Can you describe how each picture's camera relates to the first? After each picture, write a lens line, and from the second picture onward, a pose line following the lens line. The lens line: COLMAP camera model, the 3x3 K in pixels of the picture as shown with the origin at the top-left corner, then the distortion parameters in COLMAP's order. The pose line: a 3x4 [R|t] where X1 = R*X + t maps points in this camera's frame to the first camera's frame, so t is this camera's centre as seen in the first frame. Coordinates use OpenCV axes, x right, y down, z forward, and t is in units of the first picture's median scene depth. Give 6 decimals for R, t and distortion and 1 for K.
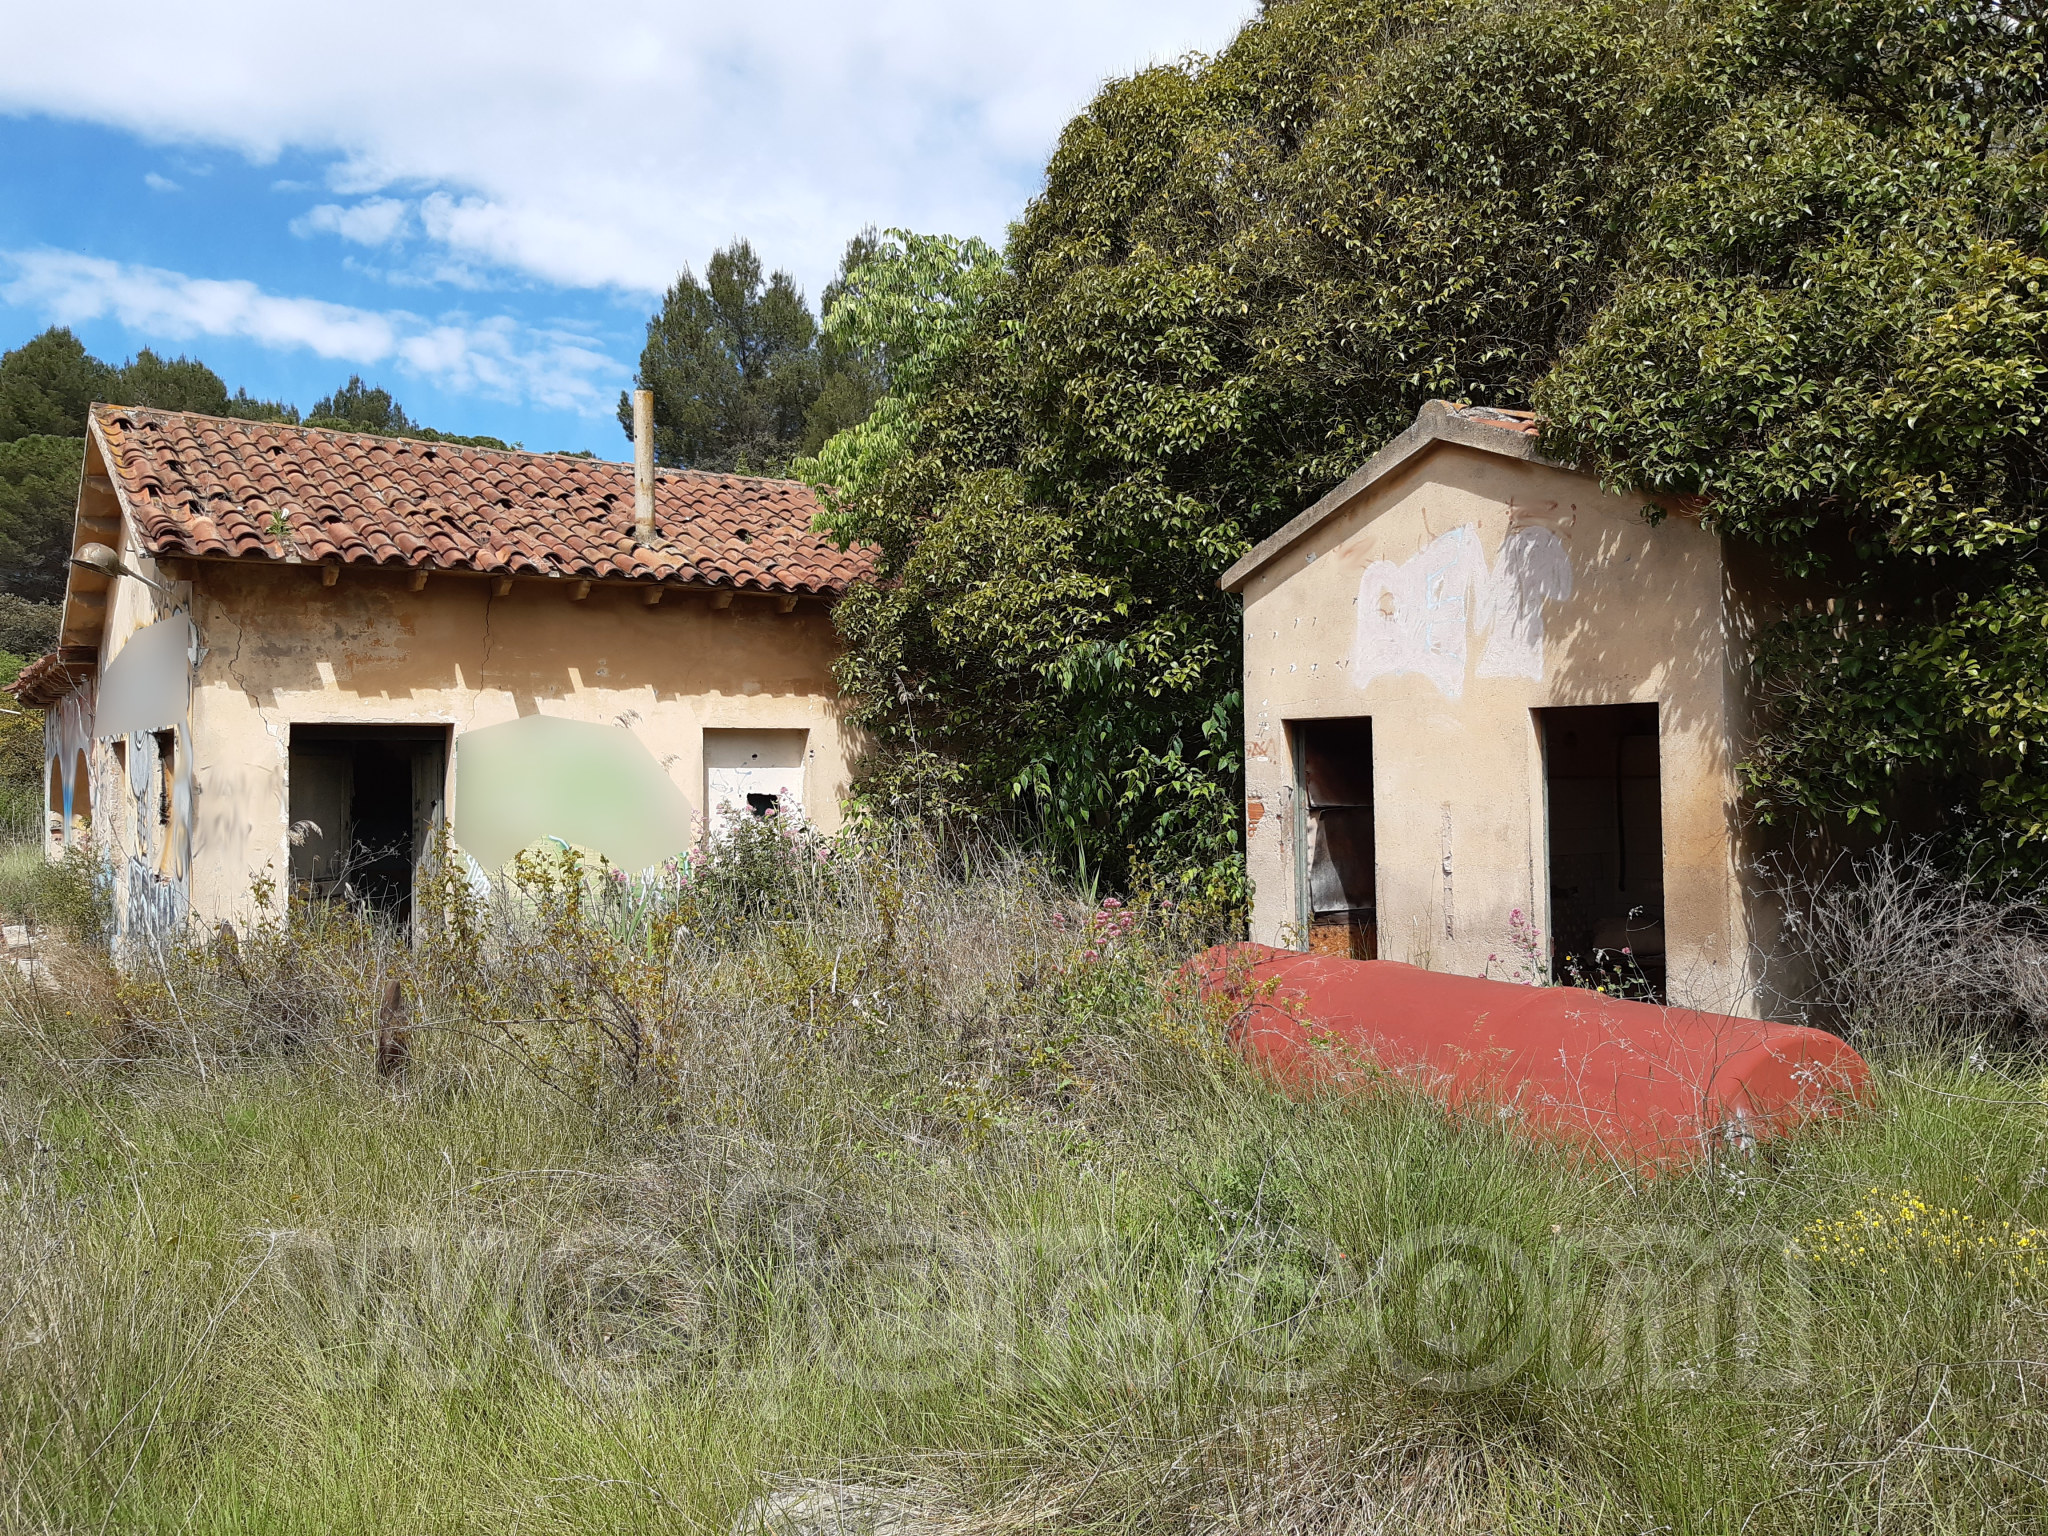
lens RADIAL K [[1581.9, 0, 966.7], [0, 1581.9, 748.1], [0, 0, 1]] dist [-0.000925, -0.001273]
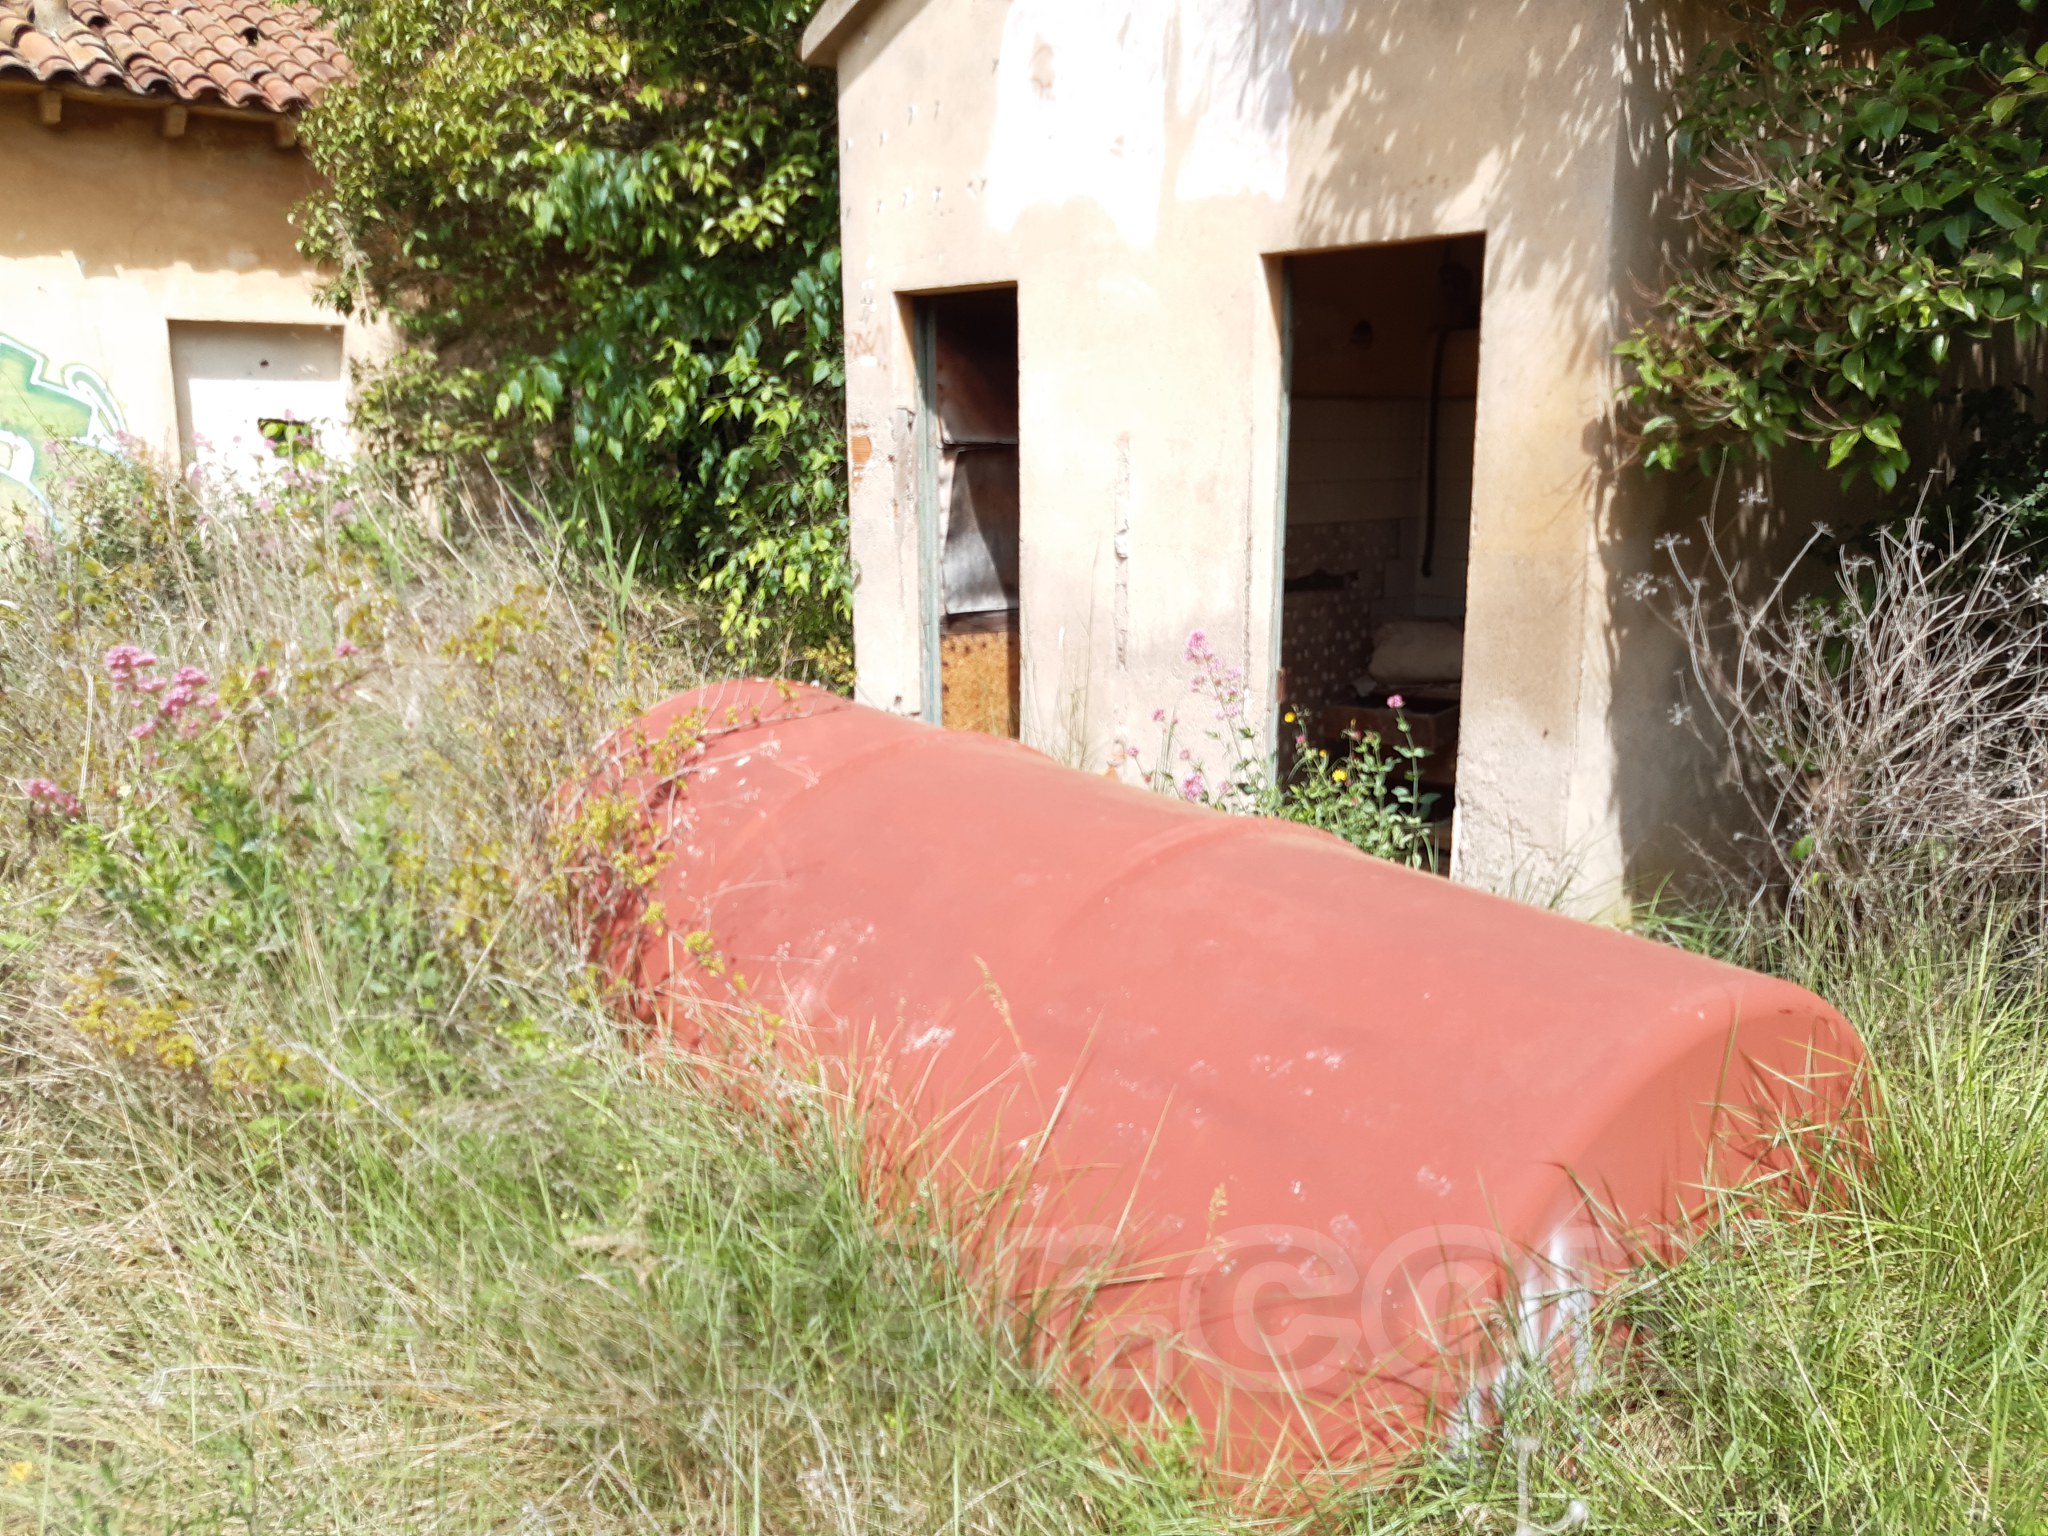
lens RADIAL K [[1568.6, 0, 1016.5], [0, 1568.6, 742.7], [0, 0, 1]] dist [0.147156, -0.258581]
pose [[0.994639, -0.010661, 0.102857, 0.181479], [-0.011767, 0.976541, 0.215009, 0.018724], [-0.102736, -0.215067, 0.971180, 0.374179]]
